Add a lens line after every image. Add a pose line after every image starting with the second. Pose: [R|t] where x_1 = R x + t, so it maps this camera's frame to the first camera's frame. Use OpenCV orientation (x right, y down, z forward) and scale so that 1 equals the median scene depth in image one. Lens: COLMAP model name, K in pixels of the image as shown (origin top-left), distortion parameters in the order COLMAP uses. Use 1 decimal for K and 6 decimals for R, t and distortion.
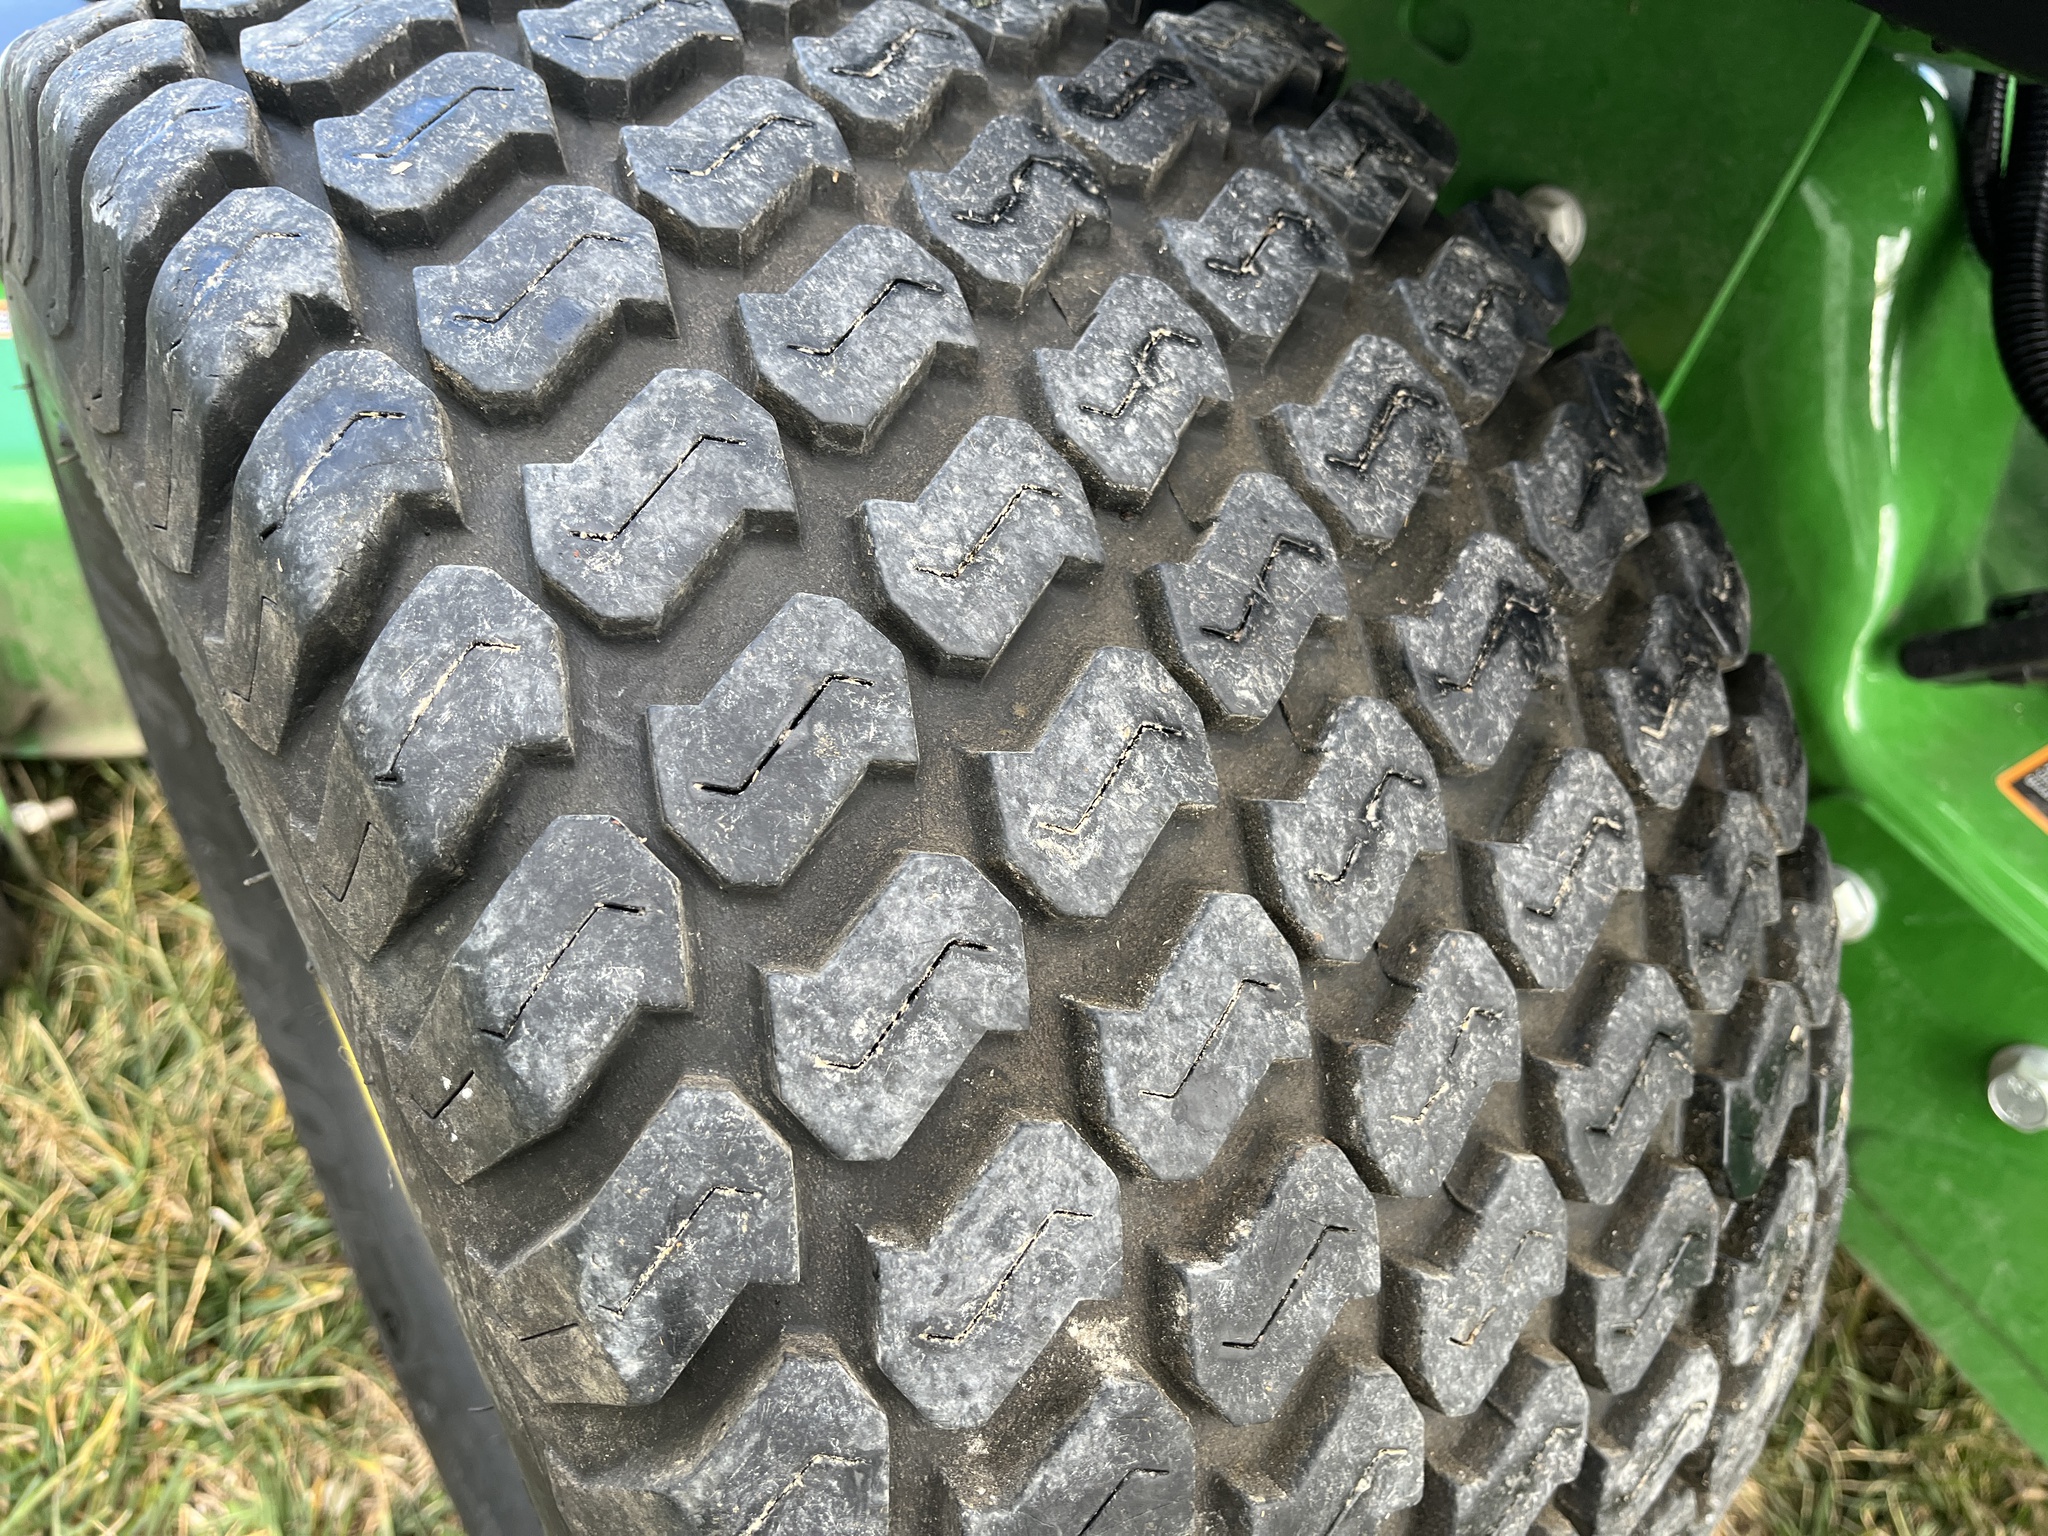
lens RADIAL K [[1565.8, 0, 1029.0], [0, 1565.8, 764.7], [0, 0, 1]] dist [0.062901, -0.092941]
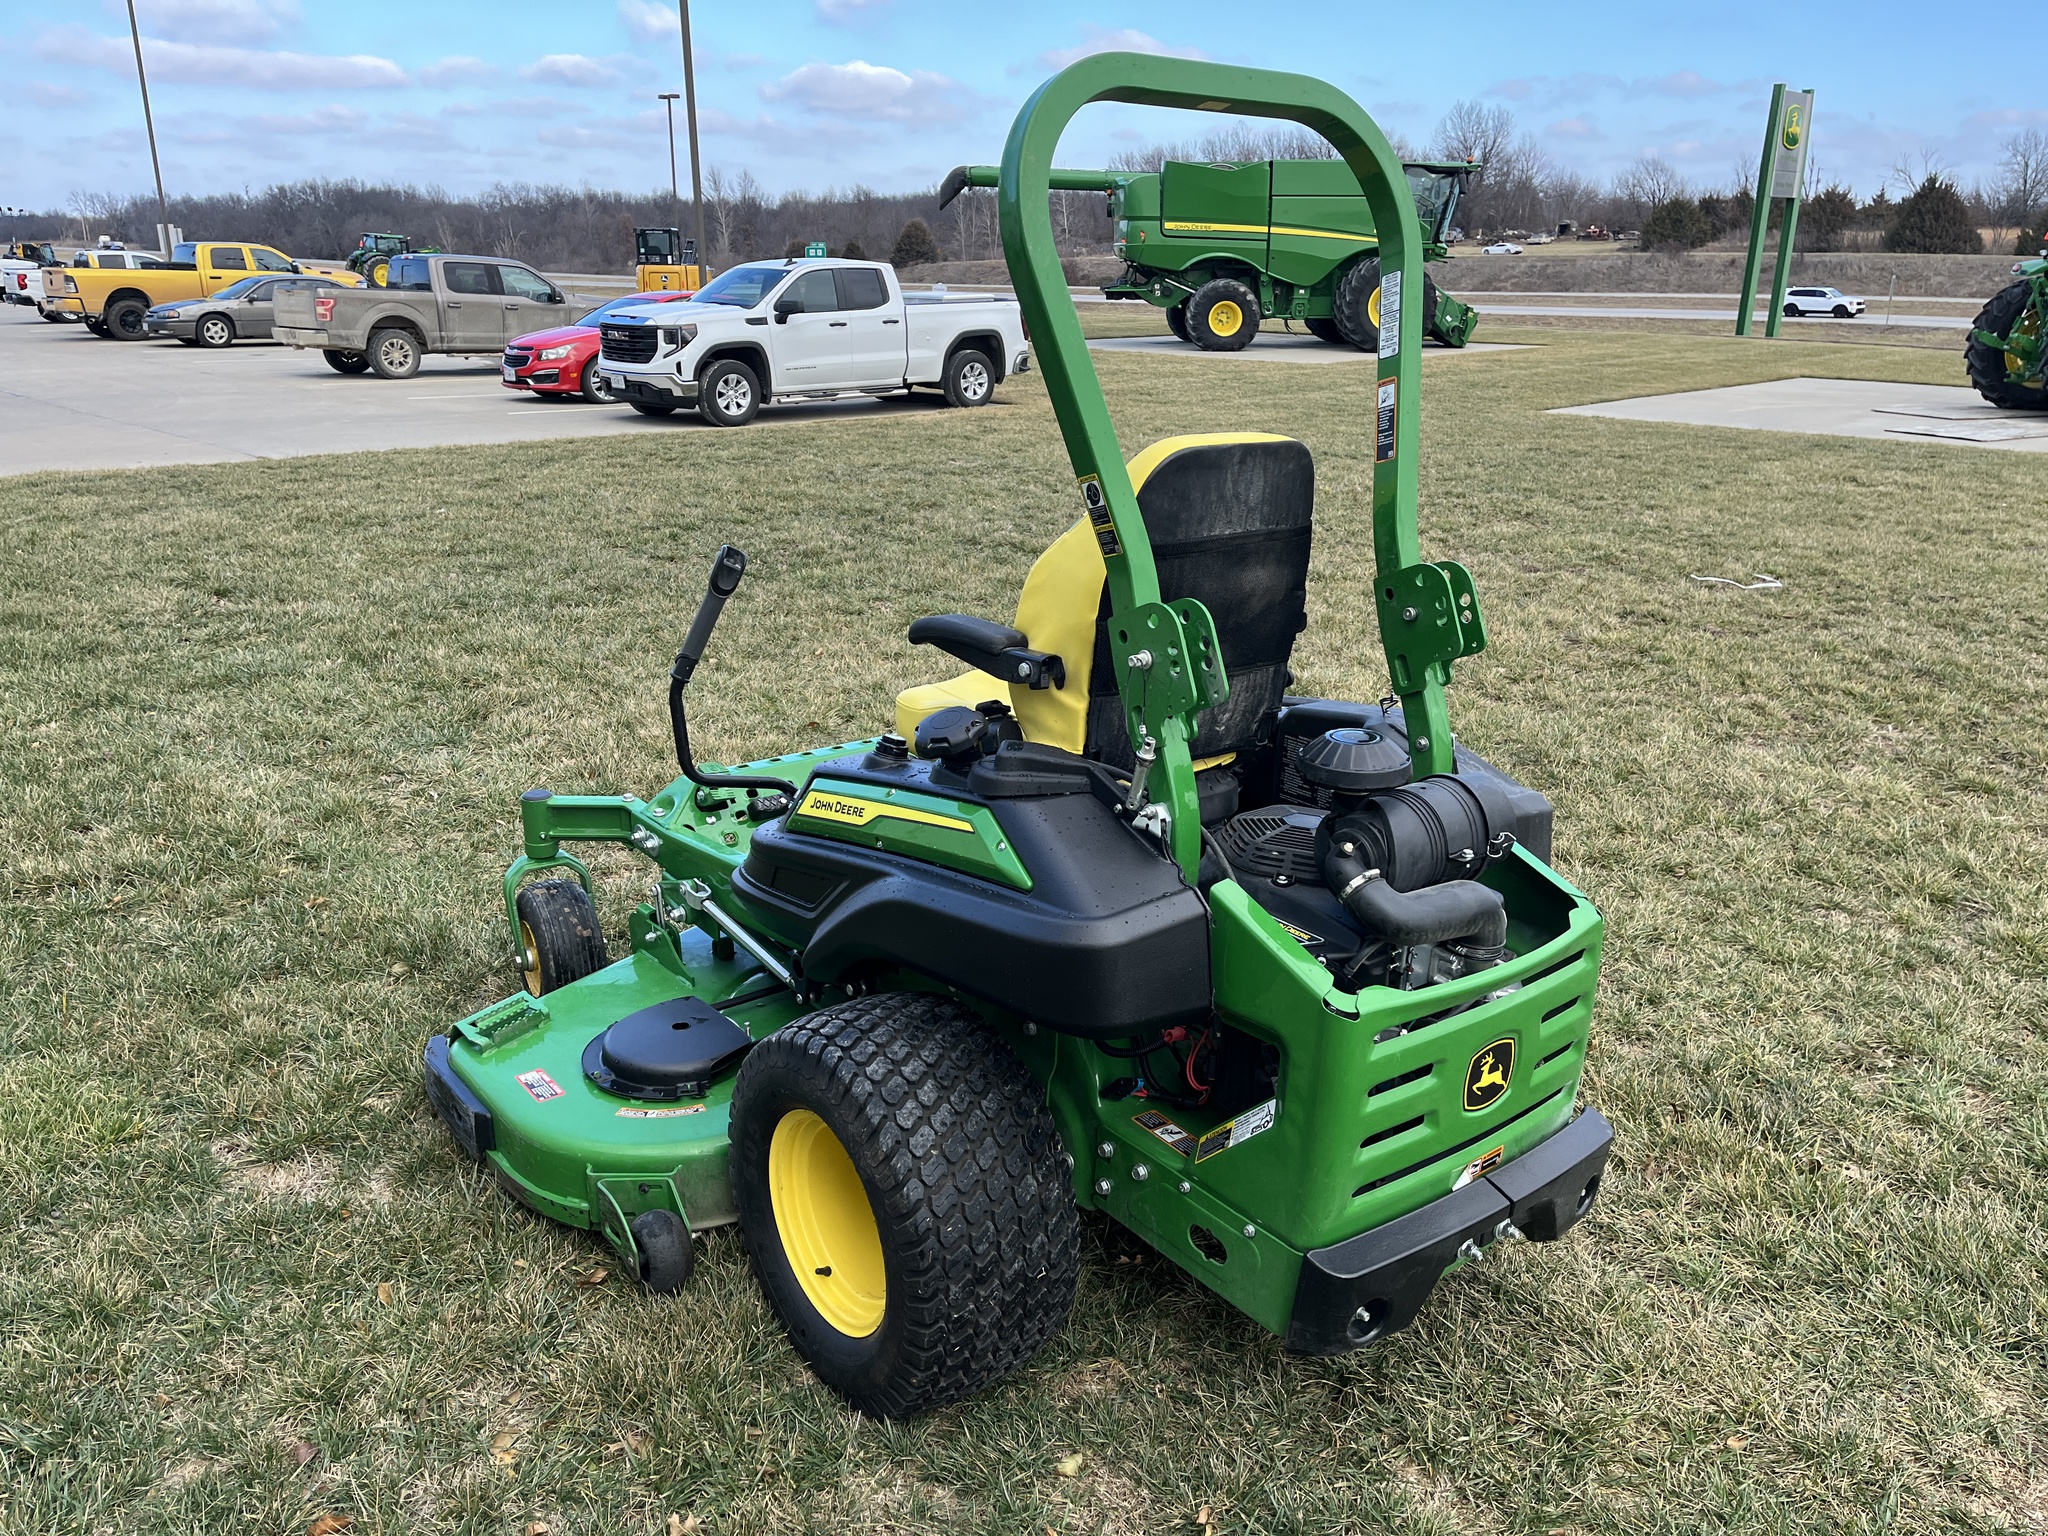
lens RADIAL K [[1565.8, 0, 1029.0], [0, 1565.8, 764.7], [0, 0, 1]] dist [0.062901, -0.092941]
pose [[0.988720, -0.148988, 0.015309, 0.793190], [0.135797, 0.848652, -0.511222, 3.257245], [0.063174, 0.507535, 0.859312, -8.069815]]
